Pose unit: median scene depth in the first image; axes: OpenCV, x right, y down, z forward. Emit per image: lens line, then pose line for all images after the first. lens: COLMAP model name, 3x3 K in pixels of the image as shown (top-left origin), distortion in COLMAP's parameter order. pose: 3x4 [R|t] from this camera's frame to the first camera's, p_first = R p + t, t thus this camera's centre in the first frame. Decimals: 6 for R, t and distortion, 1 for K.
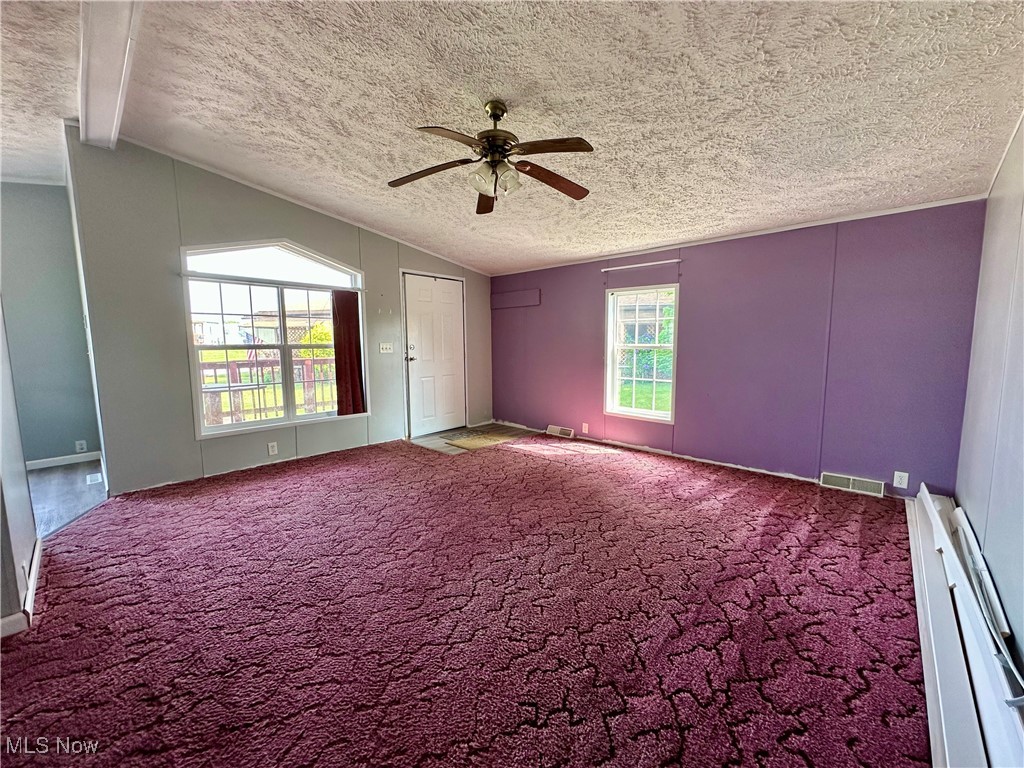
lens RADIAL K [[408.9, 0, 512.0], [0, 408.9, 384.0], [0, 0, 1]] dist [-0.002870, 0.000605]
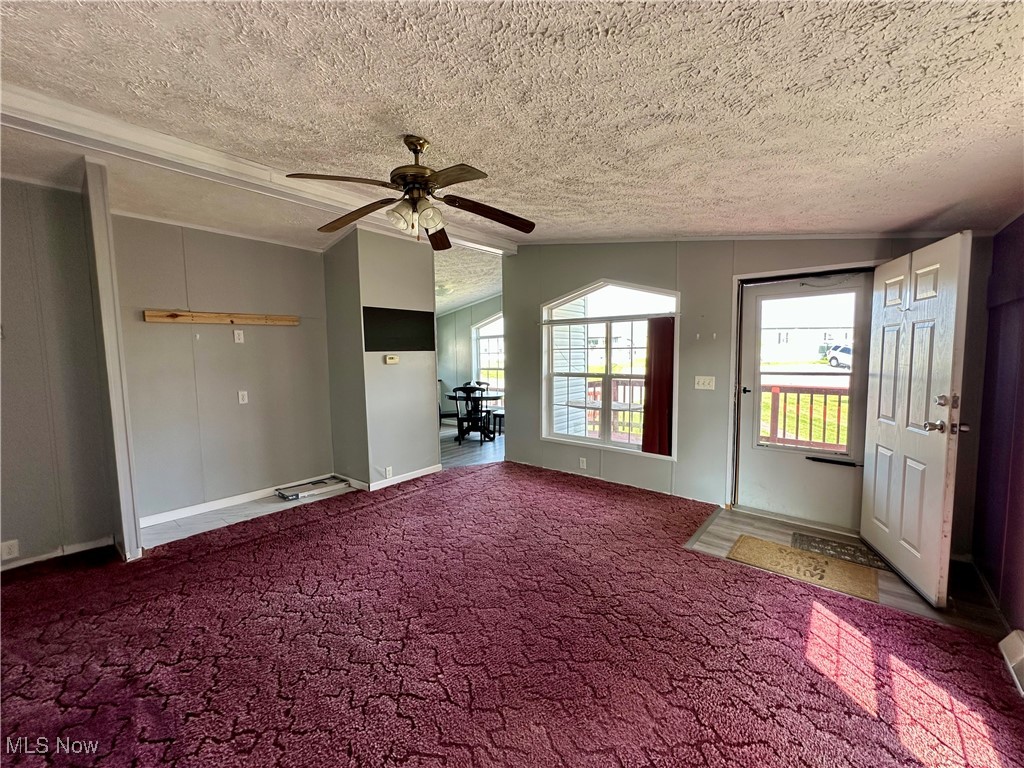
lens RADIAL K [[408.9, 0, 512.0], [0, 408.9, 384.0], [0, 0, 1]] dist [-0.002870, 0.000605]
pose [[0.062507, 0.079780, -0.994851, 0.563592], [-0.095862, 0.992671, 0.073582, -0.136416], [0.993430, 0.090769, 0.069697, 0.728619]]
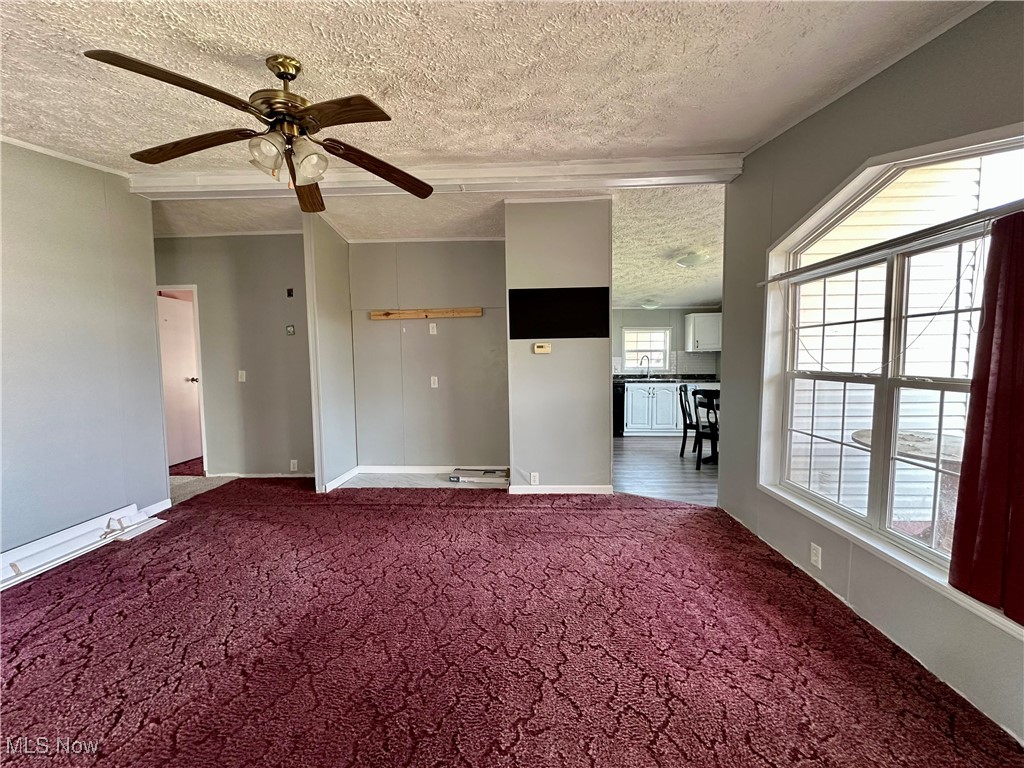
lens RADIAL K [[408.9, 0, 512.0], [0, 408.9, 384.0], [0, 0, 1]] dist [-0.002870, 0.000605]
pose [[-0.753091, 0.056378, -0.655497, 0.100278], [-0.055973, 0.987219, 0.149215, -0.145441], [0.655531, 0.149063, -0.740310, 1.155125]]
